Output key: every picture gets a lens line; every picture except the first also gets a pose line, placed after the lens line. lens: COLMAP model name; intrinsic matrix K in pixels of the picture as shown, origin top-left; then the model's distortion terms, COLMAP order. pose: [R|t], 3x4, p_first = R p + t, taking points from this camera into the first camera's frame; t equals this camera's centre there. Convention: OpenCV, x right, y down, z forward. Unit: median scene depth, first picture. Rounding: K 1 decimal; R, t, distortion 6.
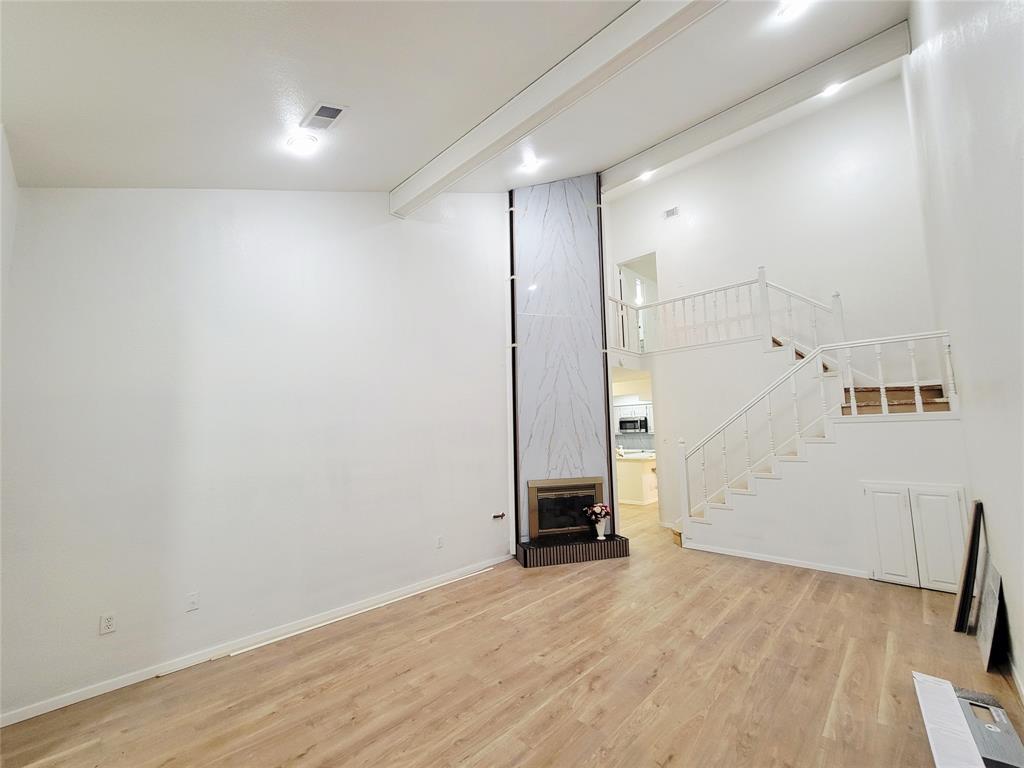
lens RADIAL K [[417.2, 0, 516.5], [0, 417.2, 383.9], [0, 0, 1]] dist [-0.000119, -0.000383]
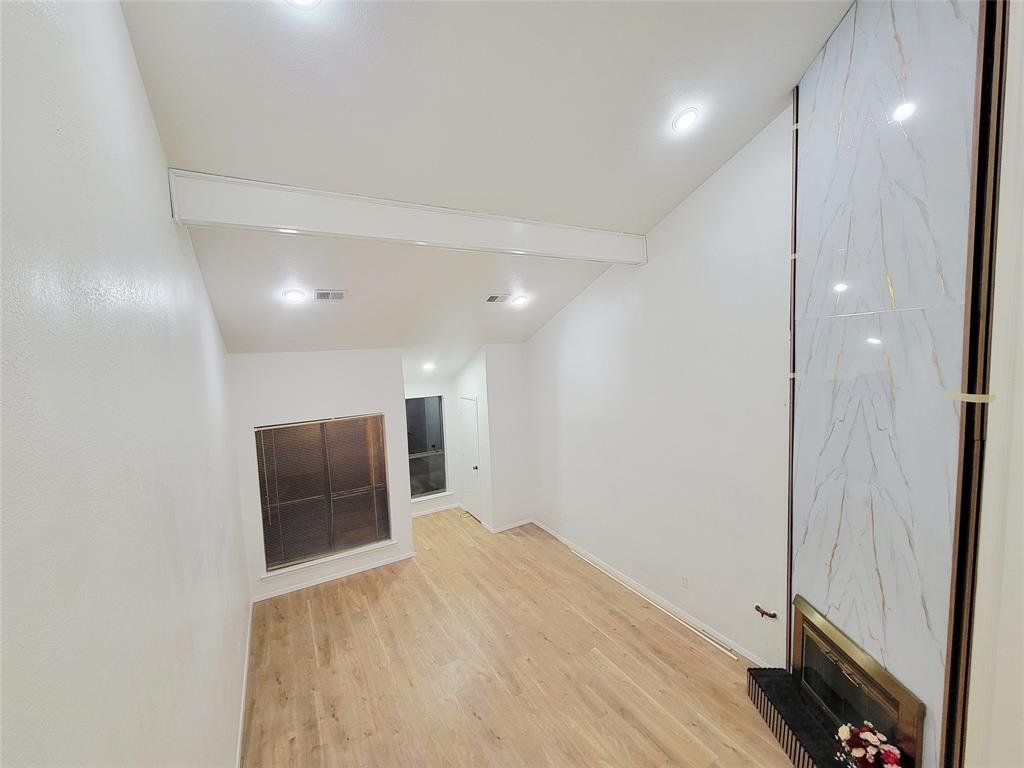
lens RADIAL K [[417.2, 0, 516.5], [0, 417.2, 383.9], [0, 0, 1]] dist [-0.000119, -0.000383]
pose [[-0.281306, 0.108970, -0.953411, 0.725948], [0.157359, 0.985321, 0.066188, -0.193267], [0.946628, -0.131409, -0.294324, 0.839257]]
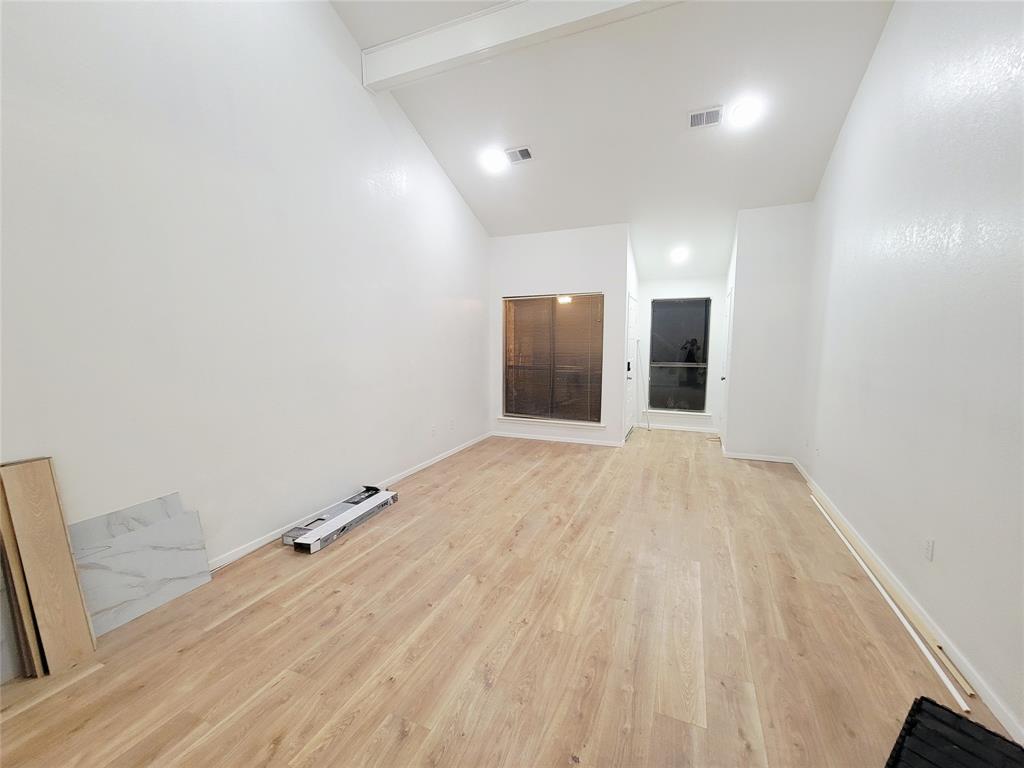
lens RADIAL K [[417.2, 0, 516.5], [0, 417.2, 383.9], [0, 0, 1]] dist [-0.000119, -0.000383]
pose [[-0.934538, 0.060150, -0.350744, 0.382053], [0.062182, 0.998050, 0.005479, 0.127592], [0.350389, -0.016690, -0.936455, 1.117450]]
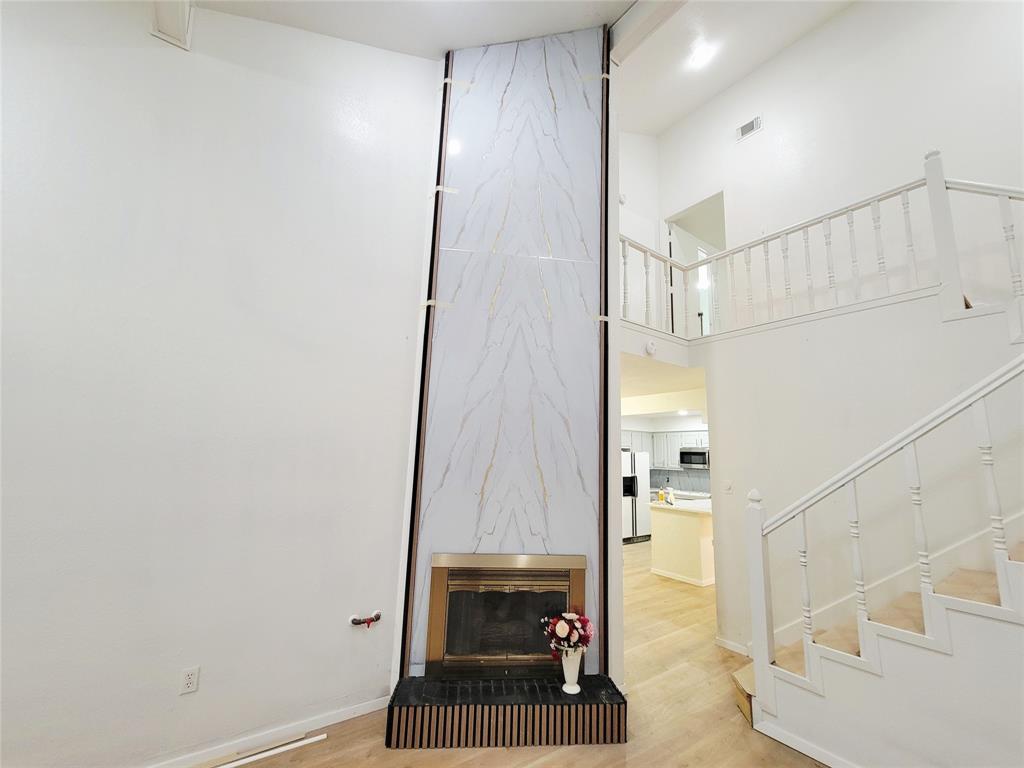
lens RADIAL K [[424.1, 0, 512.0], [0, 424.1, 384.0], [0, 0, 1]] dist [-0.001467, -0.000370]
pose [[0.982221, 0.024682, -0.186101, 0.222988], [-0.034909, 0.998043, -0.051878, 0.044043], [0.184456, 0.057452, 0.981160, 0.490661]]
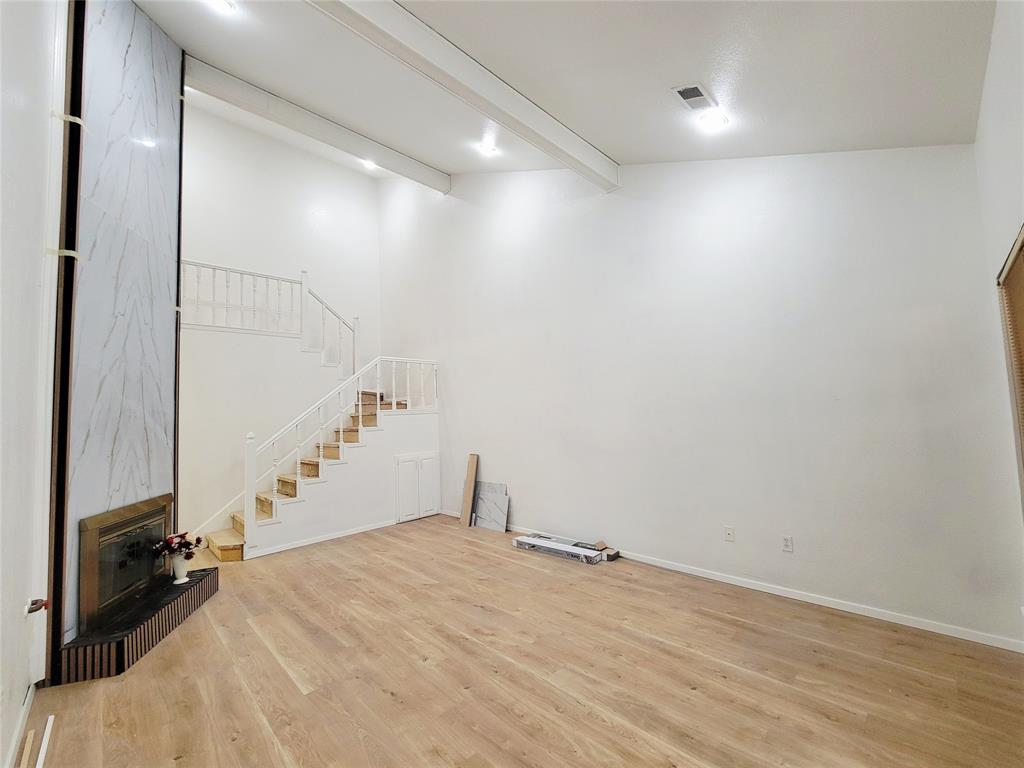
lens RADIAL K [[417.2, 0, 516.5], [0, 417.2, 383.9], [0, 0, 1]] dist [-0.000119, -0.000383]
pose [[0.035474, 0.093360, 0.995000, -0.496819], [-0.073204, 0.993195, -0.090581, 0.072609], [-0.996686, -0.069625, 0.042067, 0.455928]]
